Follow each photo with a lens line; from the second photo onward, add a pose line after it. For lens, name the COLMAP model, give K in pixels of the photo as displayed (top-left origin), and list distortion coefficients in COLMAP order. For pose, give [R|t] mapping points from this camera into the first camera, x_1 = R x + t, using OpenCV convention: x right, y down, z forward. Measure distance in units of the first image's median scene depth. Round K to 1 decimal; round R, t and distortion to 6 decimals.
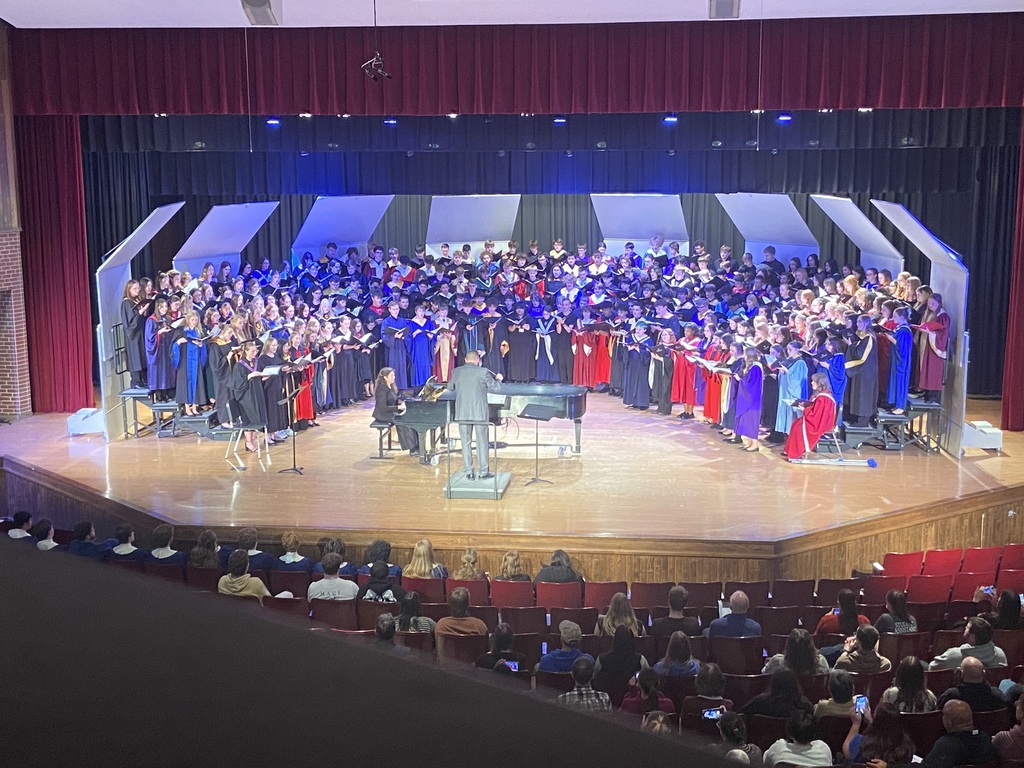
lens RADIAL K [[1383.0, 0, 505.8], [0, 1383.0, 387.9], [0, 0, 1]] dist [0.020609, 0.000000]
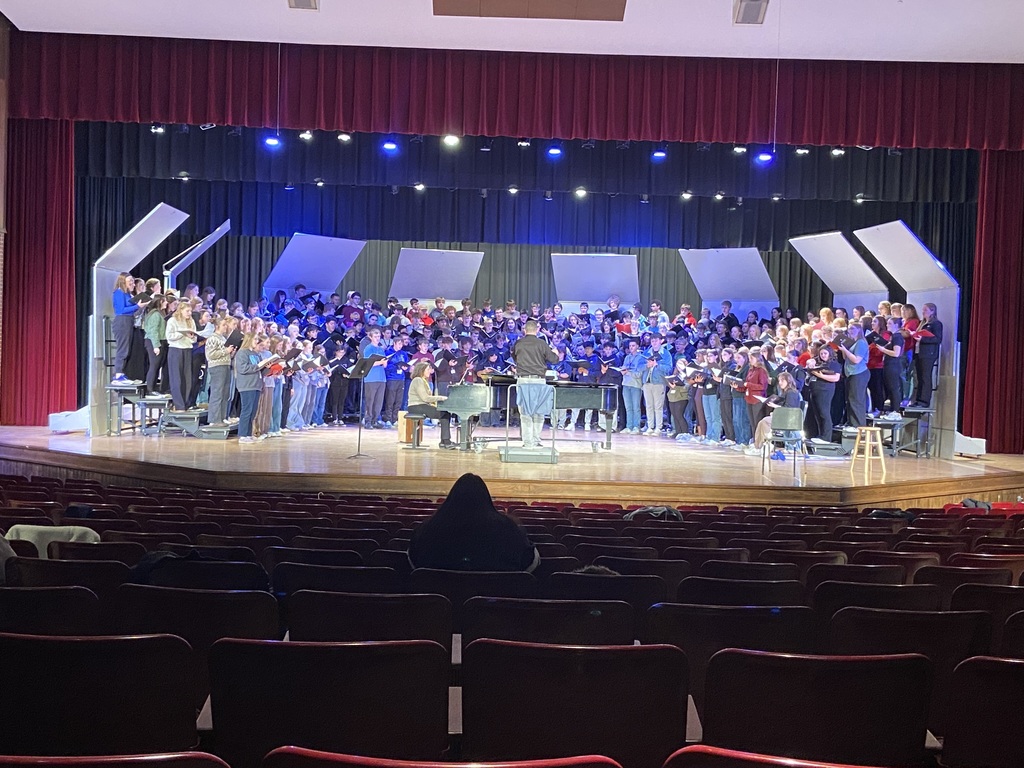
lens RADIAL K [[1252.8, 0, 518.6], [0, 1252.8, 381.4], [0, 0, 1]] dist [0.028169, 0.000000]
pose [[0.990005, 0.036012, 0.136358, -0.108045], [-0.016898, 0.990174, -0.138818, 0.109519], [-0.140018, 0.135126, 0.980885, 0.089998]]
